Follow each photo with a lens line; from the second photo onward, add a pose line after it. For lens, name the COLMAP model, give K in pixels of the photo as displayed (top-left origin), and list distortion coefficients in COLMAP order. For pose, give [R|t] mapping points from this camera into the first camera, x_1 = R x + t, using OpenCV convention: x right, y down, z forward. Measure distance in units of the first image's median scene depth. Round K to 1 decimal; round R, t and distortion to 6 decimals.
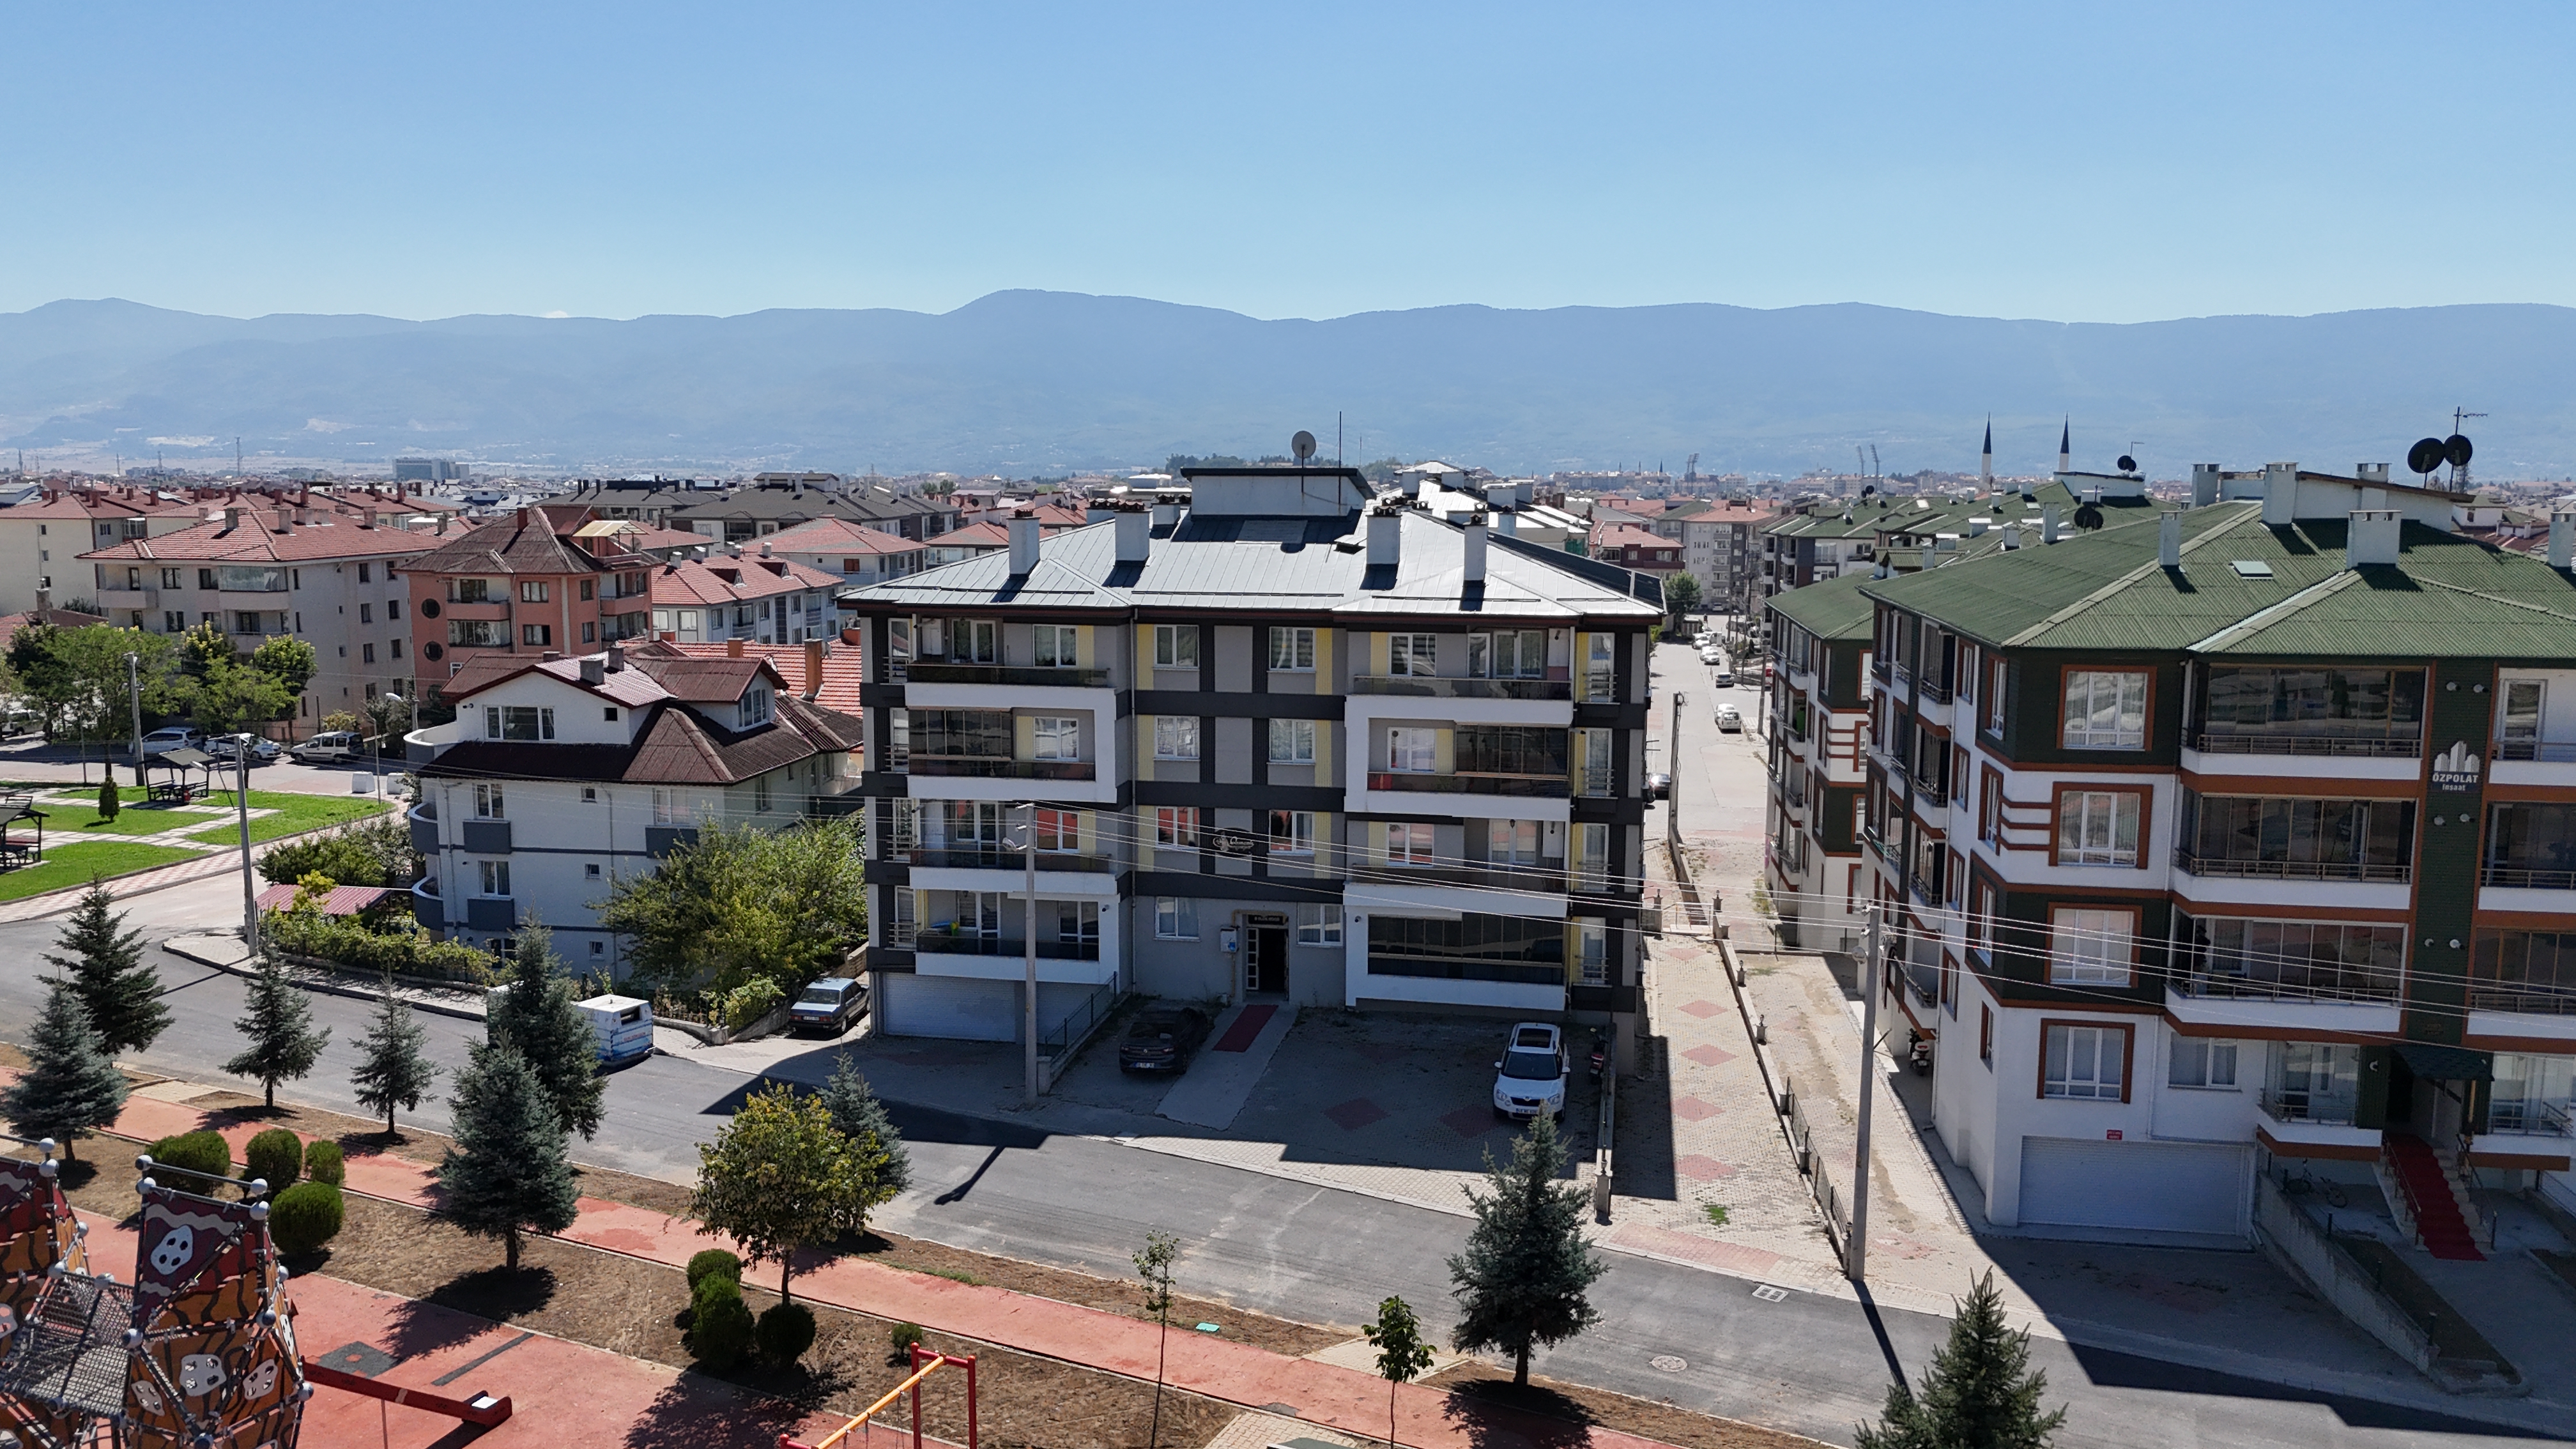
lens RADIAL K [[1893.3, 0, 1293.7], [0, 1893.3, 728.8], [0, 0, 1]] dist [0.070986, -0.062620]
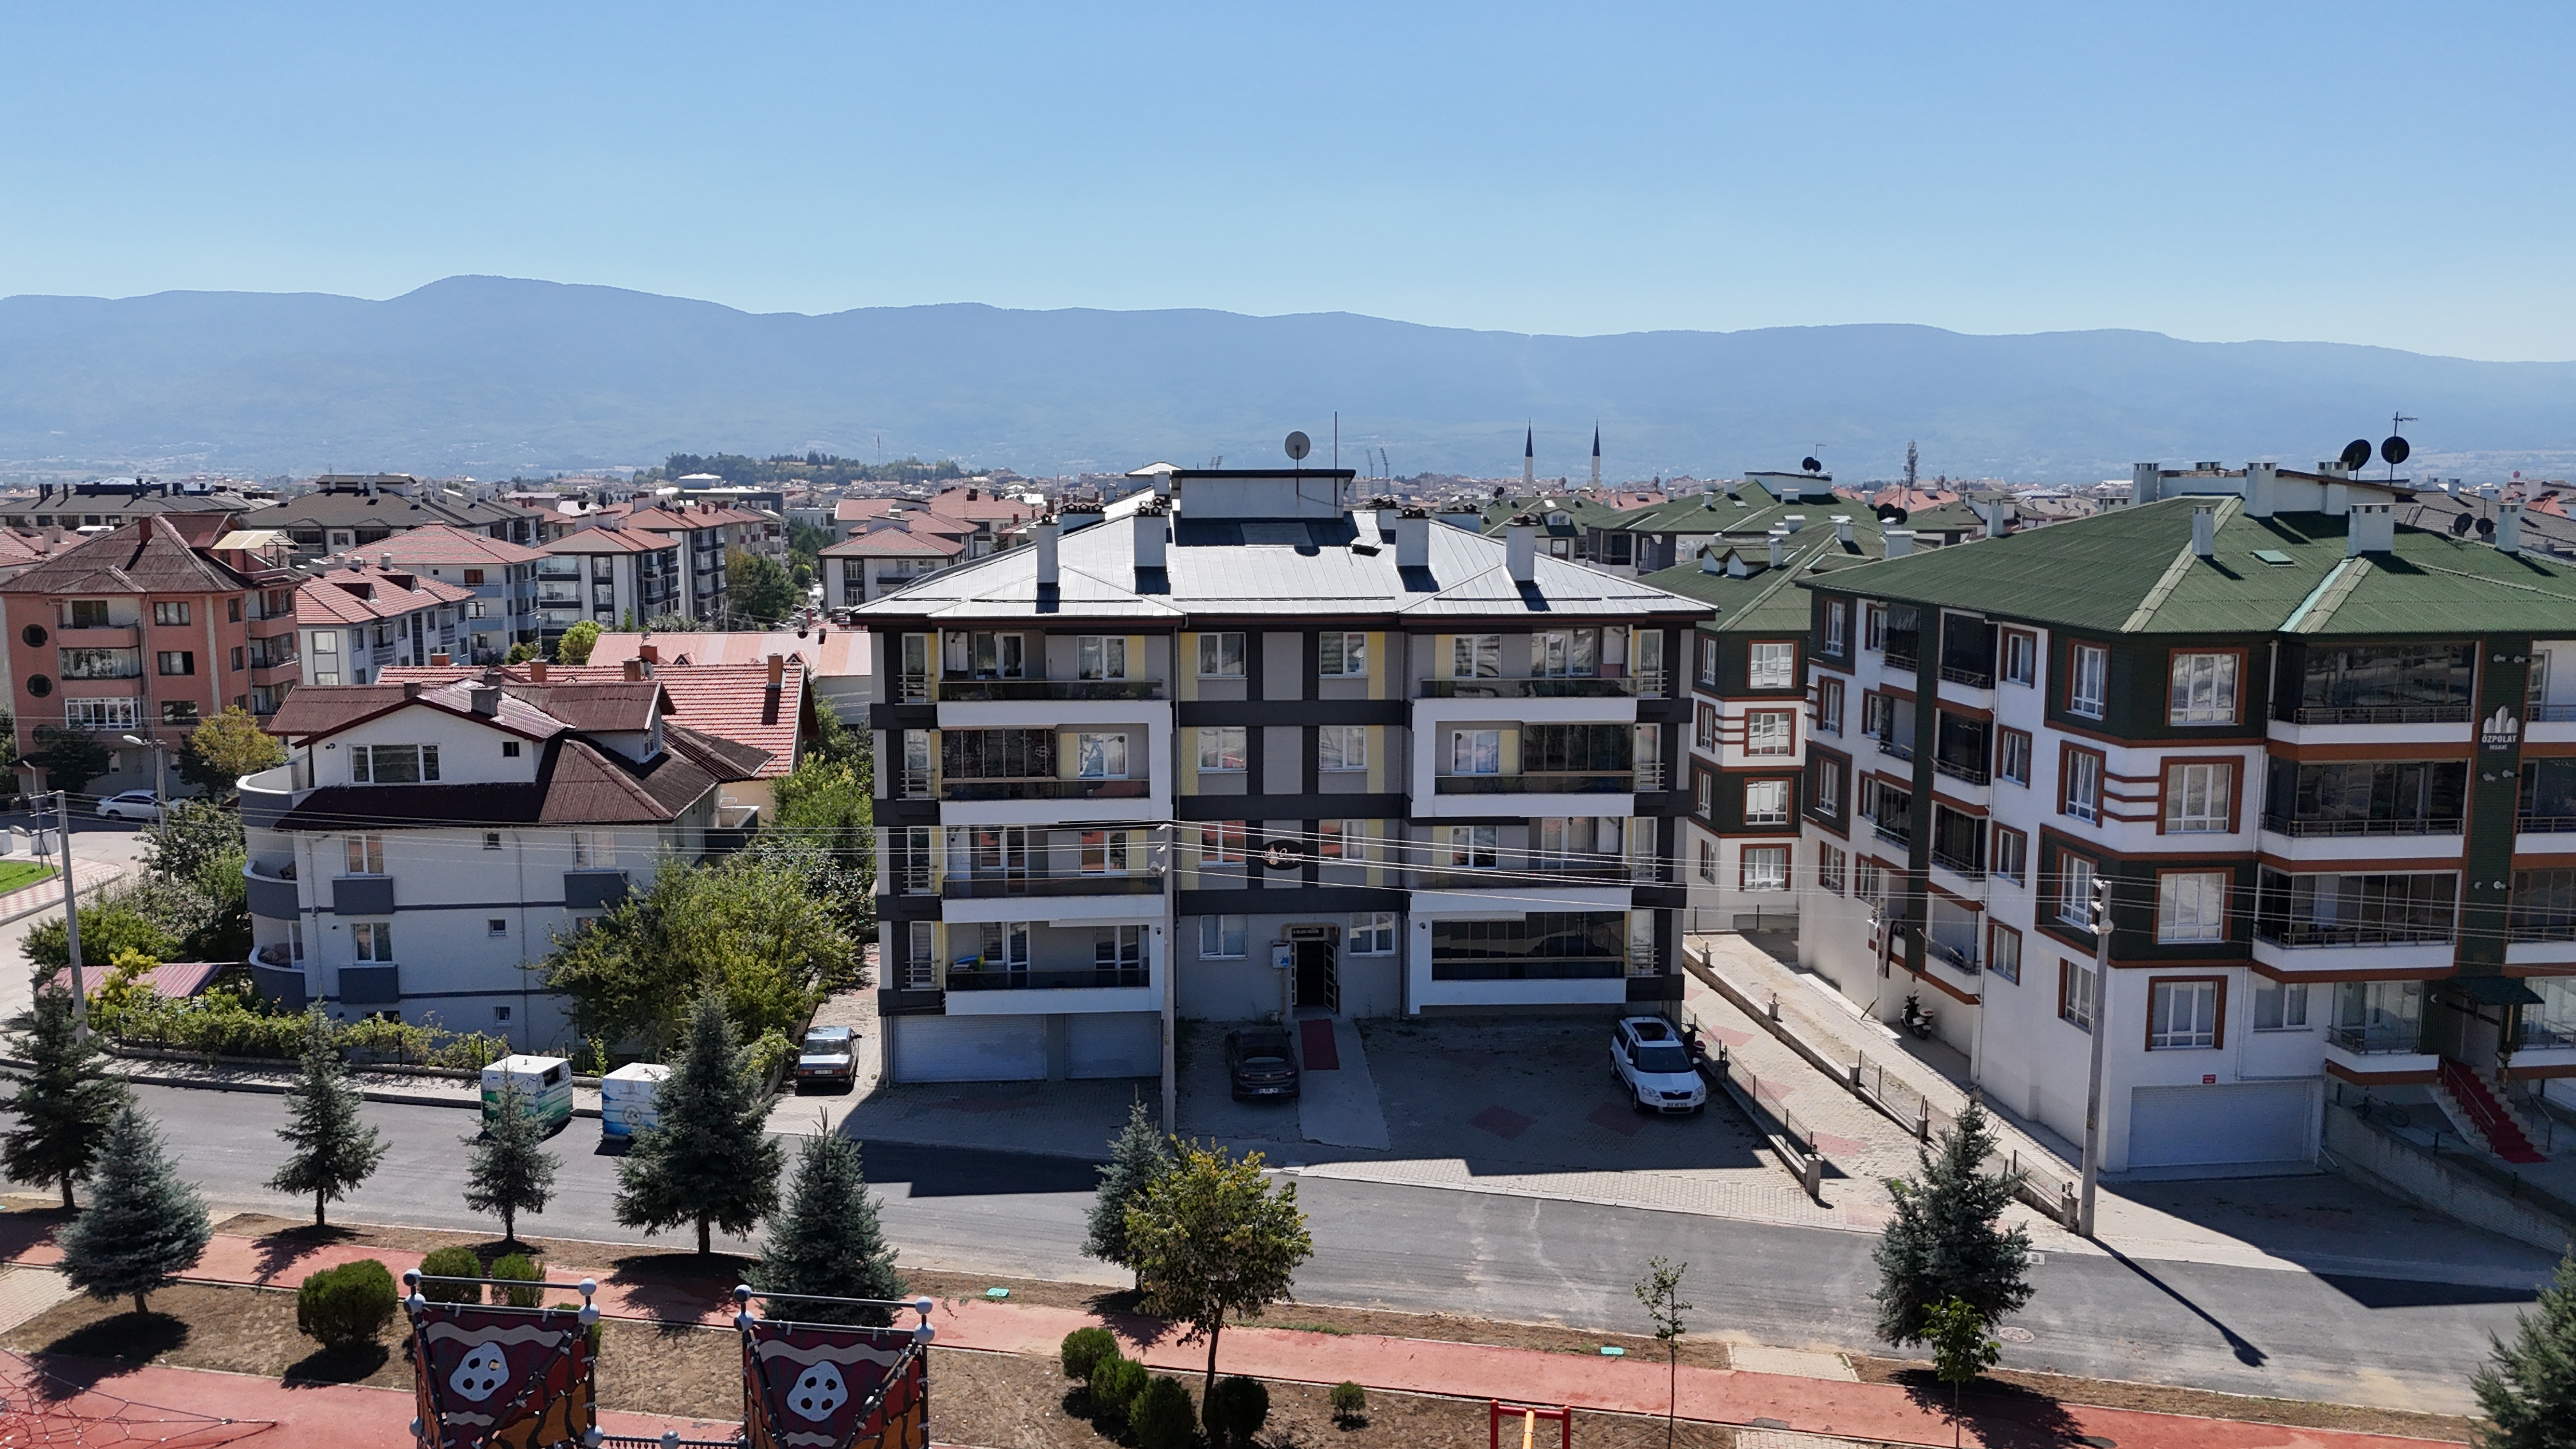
lens RADIAL K [[1893.3, 0, 1293.1], [0, 1893.3, 724.1], [0, 0, 1]] dist [0.070986, -0.062620]
pose [[0.967543, -0.036663, 0.250031, -0.277441], [0.037403, 0.999299, 0.001790, -0.008858], [-0.249921, 0.007620, 0.968236, 0.060026]]
